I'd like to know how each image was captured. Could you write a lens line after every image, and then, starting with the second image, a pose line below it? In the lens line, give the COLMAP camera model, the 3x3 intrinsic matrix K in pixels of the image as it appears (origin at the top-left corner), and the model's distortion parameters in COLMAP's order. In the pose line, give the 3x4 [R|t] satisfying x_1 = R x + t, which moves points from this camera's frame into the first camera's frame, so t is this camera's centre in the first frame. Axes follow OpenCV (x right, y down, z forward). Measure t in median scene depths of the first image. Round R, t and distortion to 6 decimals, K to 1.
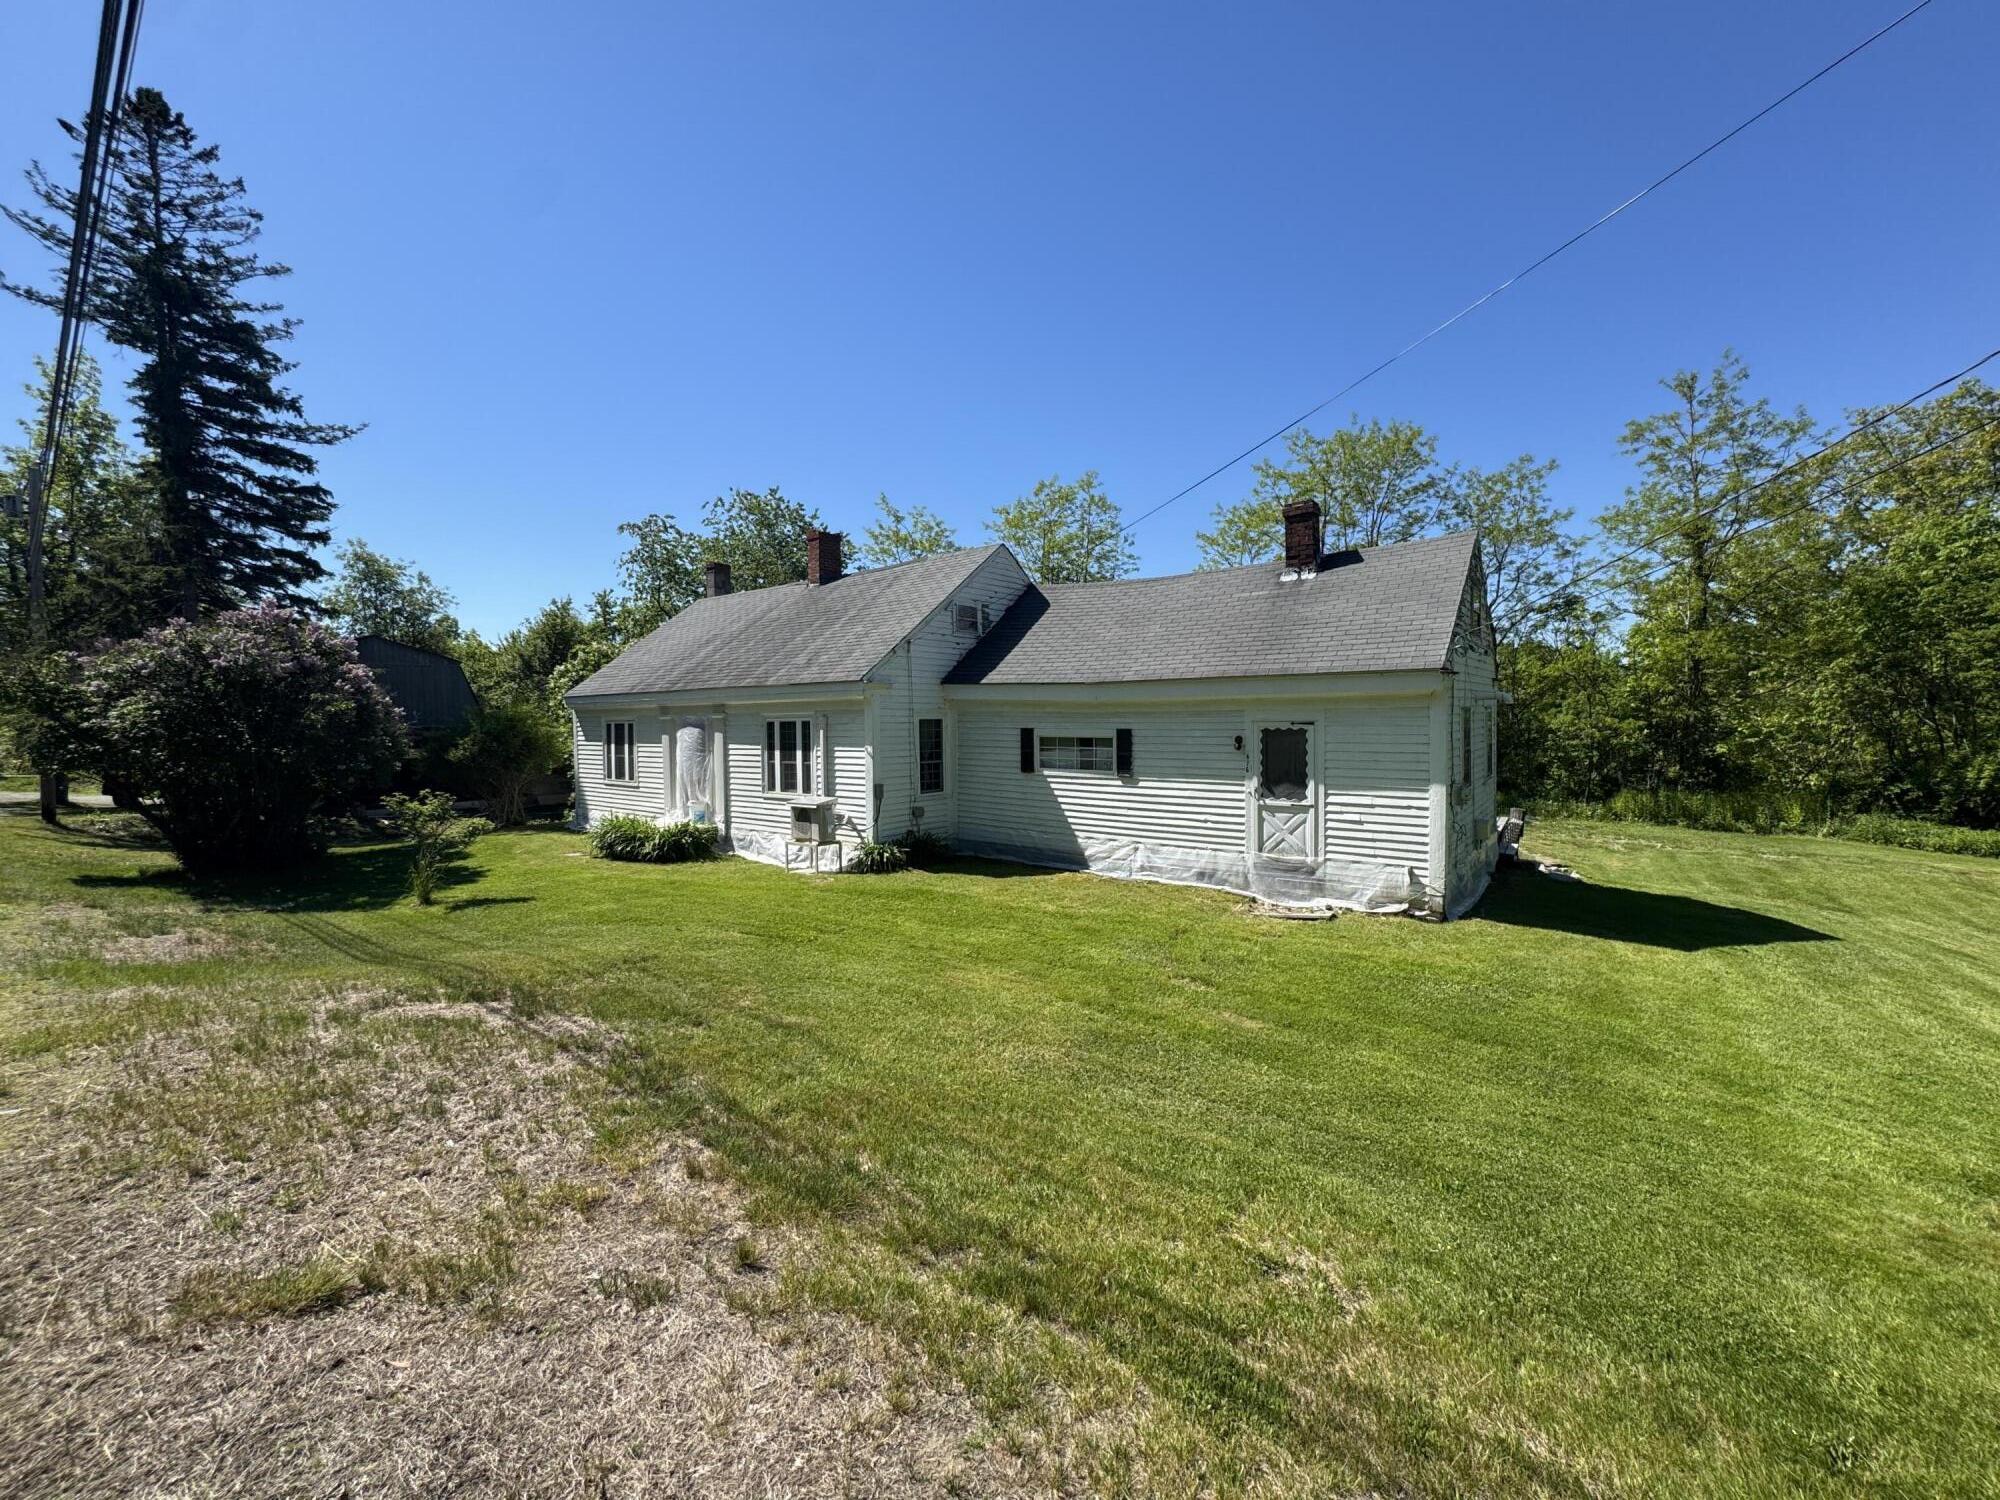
lens RADIAL K [[802.0, 0, 995.6], [0, 802.0, 754.7], [0, 0, 1]] dist [-0.001939, 0.000053]
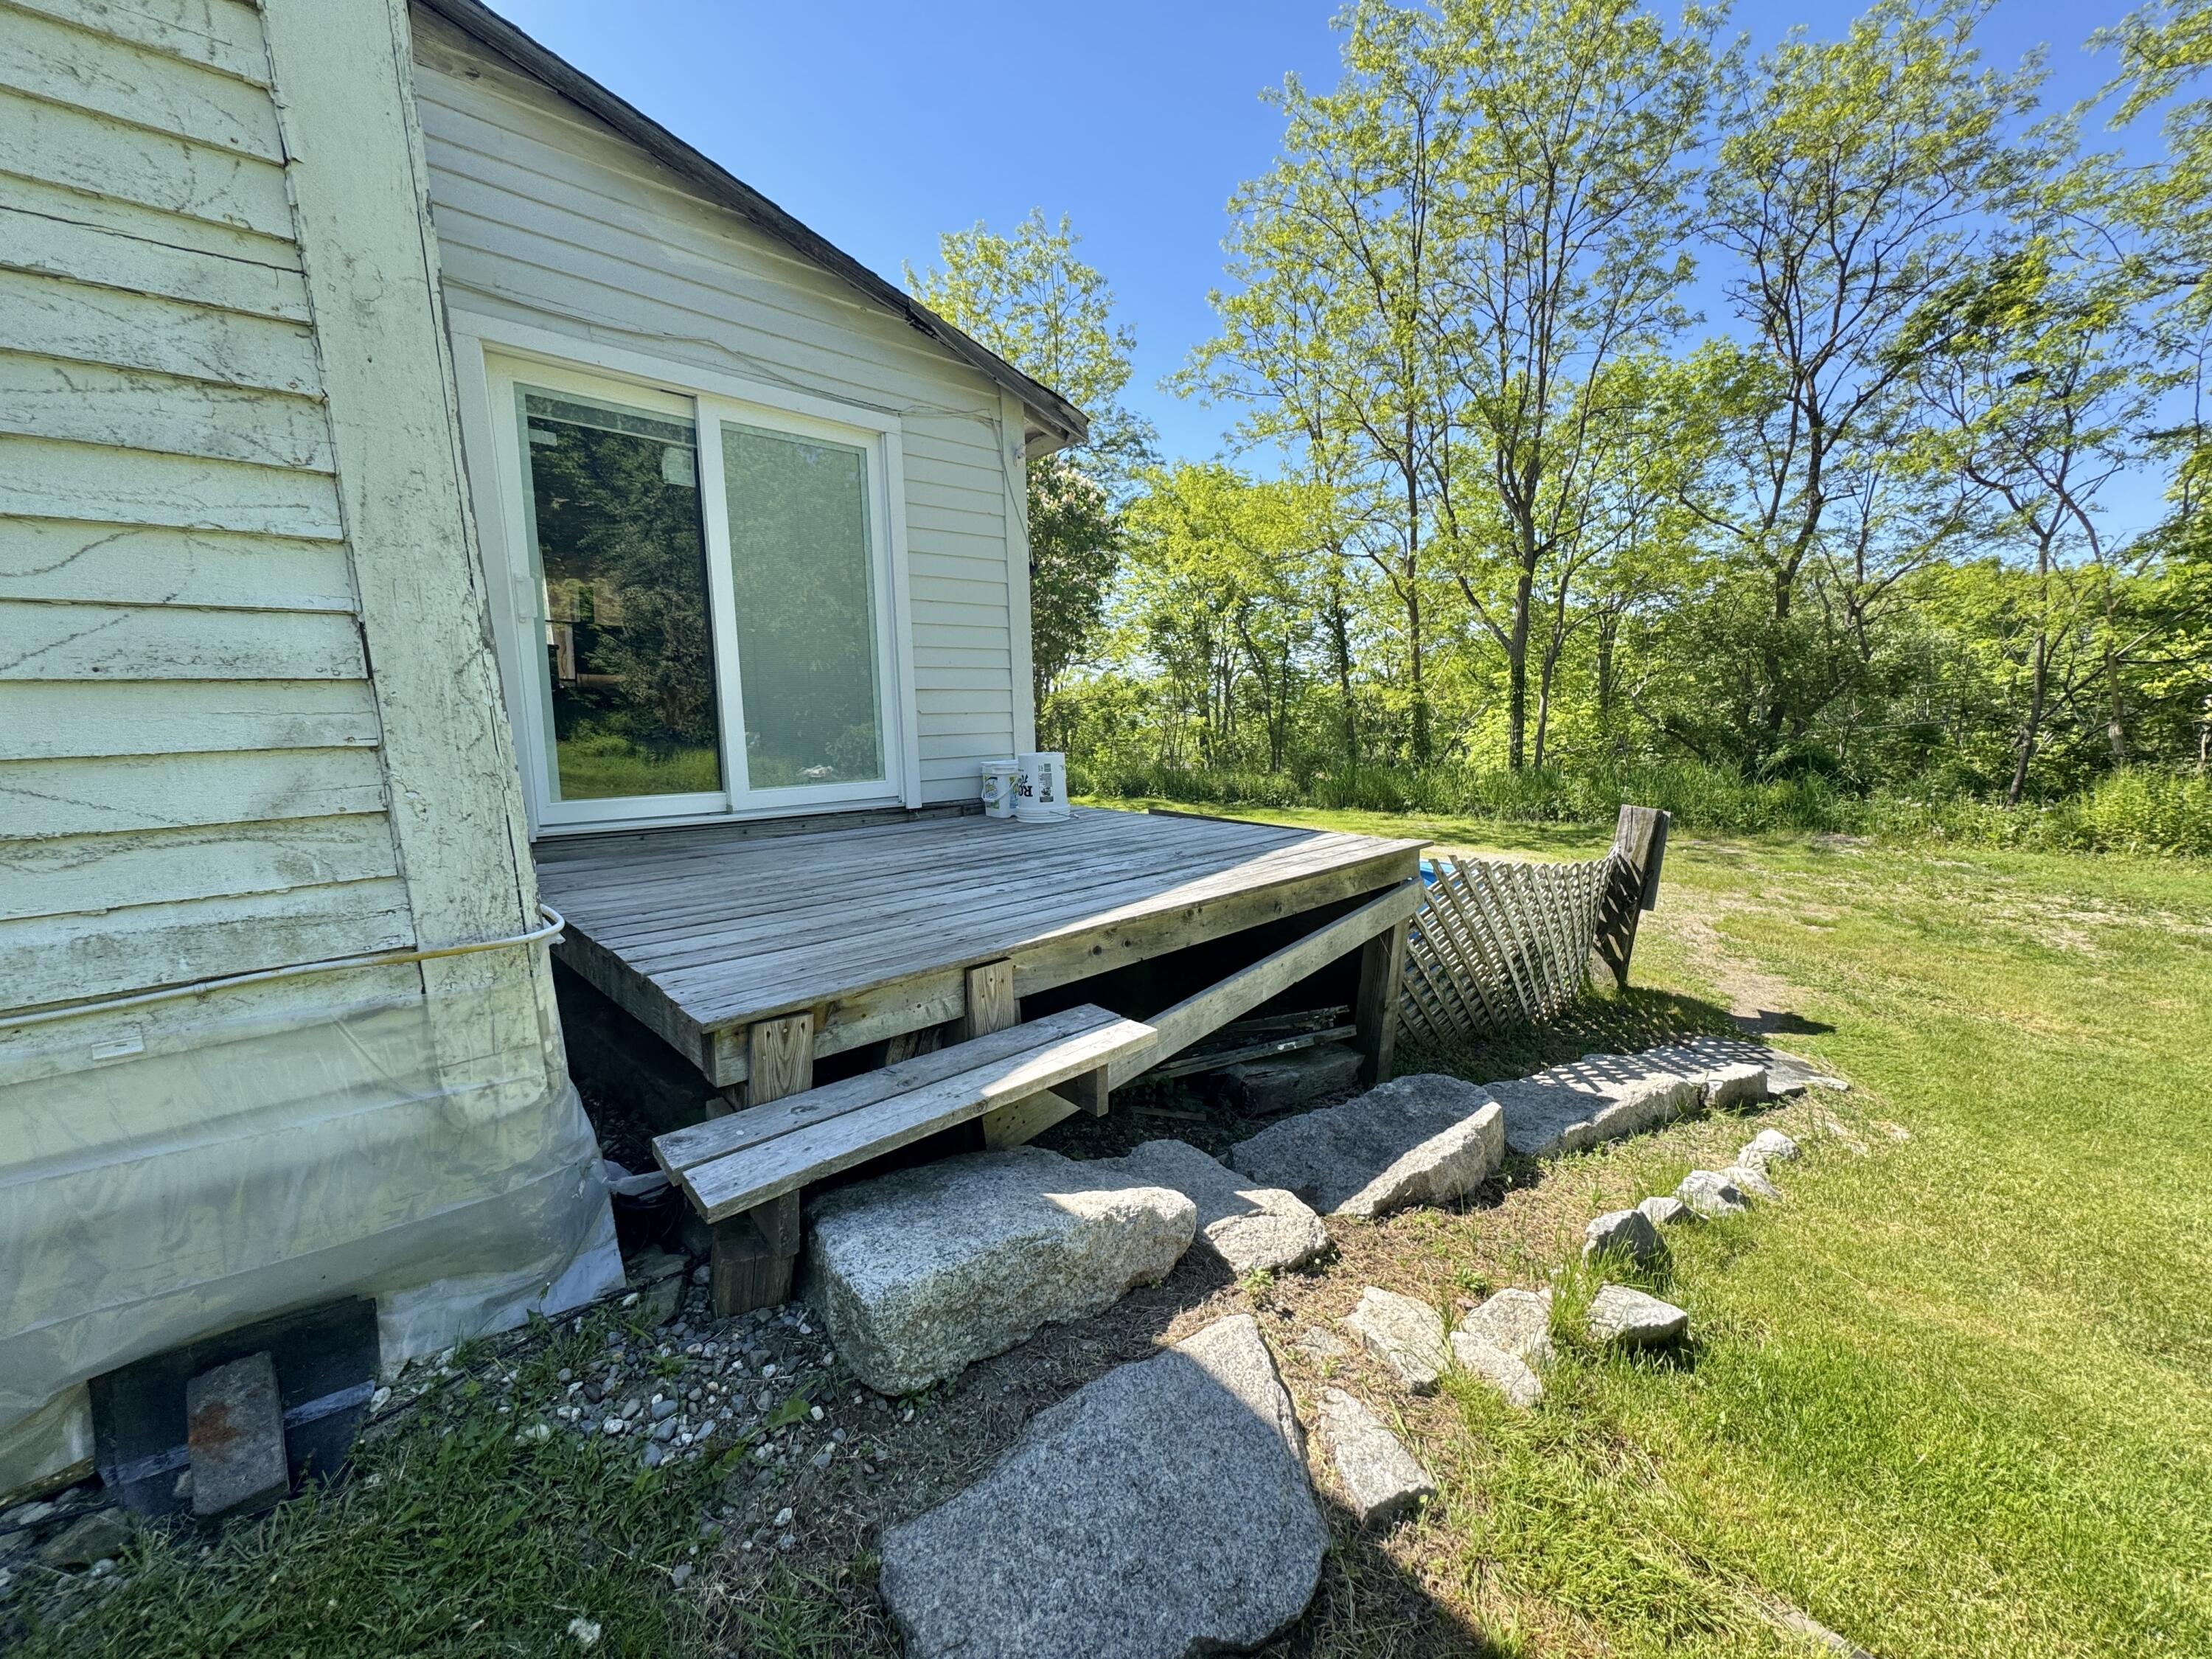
lens RADIAL K [[887.0, 0, 1101.1], [0, 887.0, 834.8], [0, 0, 1]] dist [-0.001939, 0.000053]
pose [[0.980148, 0.020120, -0.197245, 0.792695], [-0.001780, 0.995691, 0.092721, 0.073159], [0.198260, -0.090529, 0.975960, 0.993151]]
